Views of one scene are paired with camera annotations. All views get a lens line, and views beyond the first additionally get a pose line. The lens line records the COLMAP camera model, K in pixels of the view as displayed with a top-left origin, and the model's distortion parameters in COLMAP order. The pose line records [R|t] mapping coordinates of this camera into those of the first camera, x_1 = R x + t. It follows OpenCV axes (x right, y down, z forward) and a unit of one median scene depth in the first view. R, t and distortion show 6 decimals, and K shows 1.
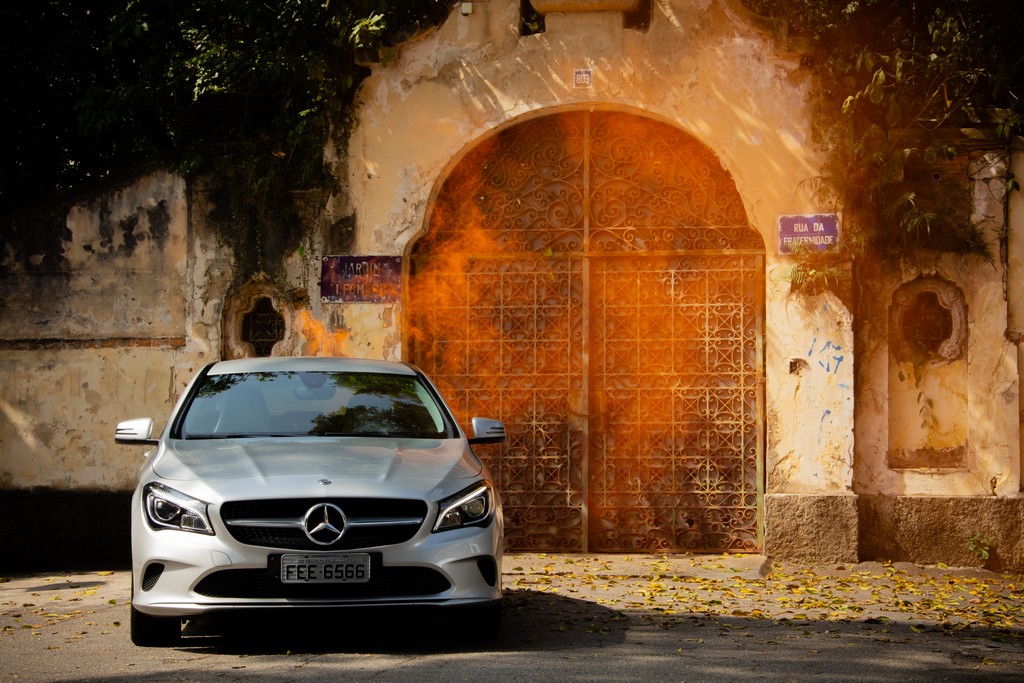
lens RADIAL K [[2477.0, 0, 538.9], [0, 2477.0, 357.5], [0, 0, 1]] dist [0.477598, 1.129379]
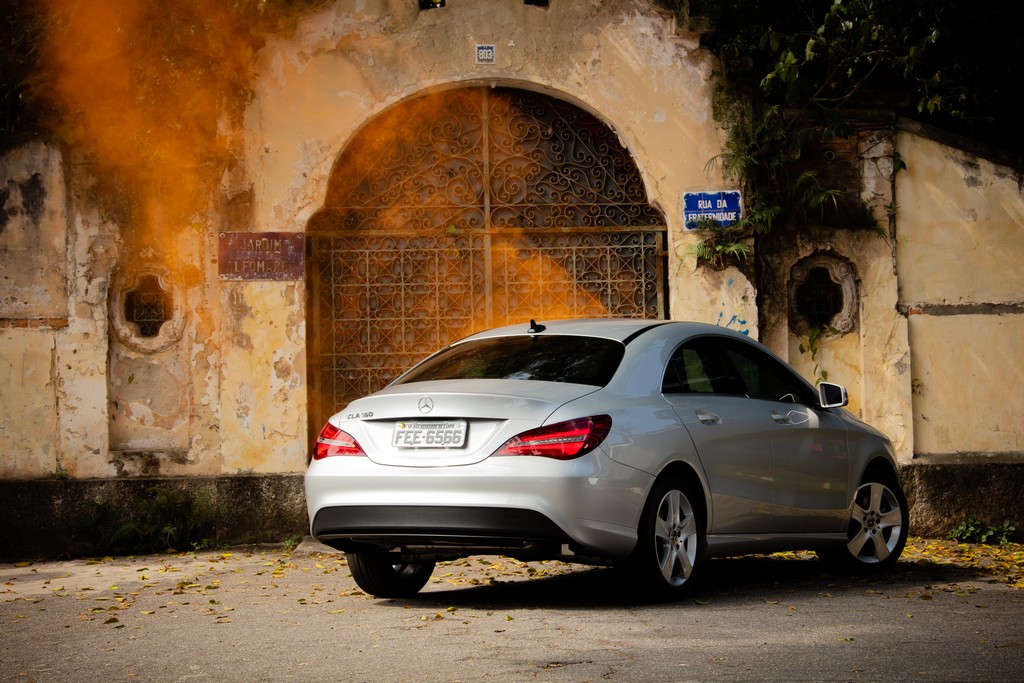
lens RADIAL K [[2477.0, 0, 538.9], [0, 2477.0, 357.5], [0, 0, 1]] dist [0.477598, 1.129379]
pose [[0.975874, -0.011422, 0.218035, -0.179078], [0.011481, 0.999934, 0.000994, 0.008455], [-0.218032, 0.001533, 0.975940, 0.023253]]
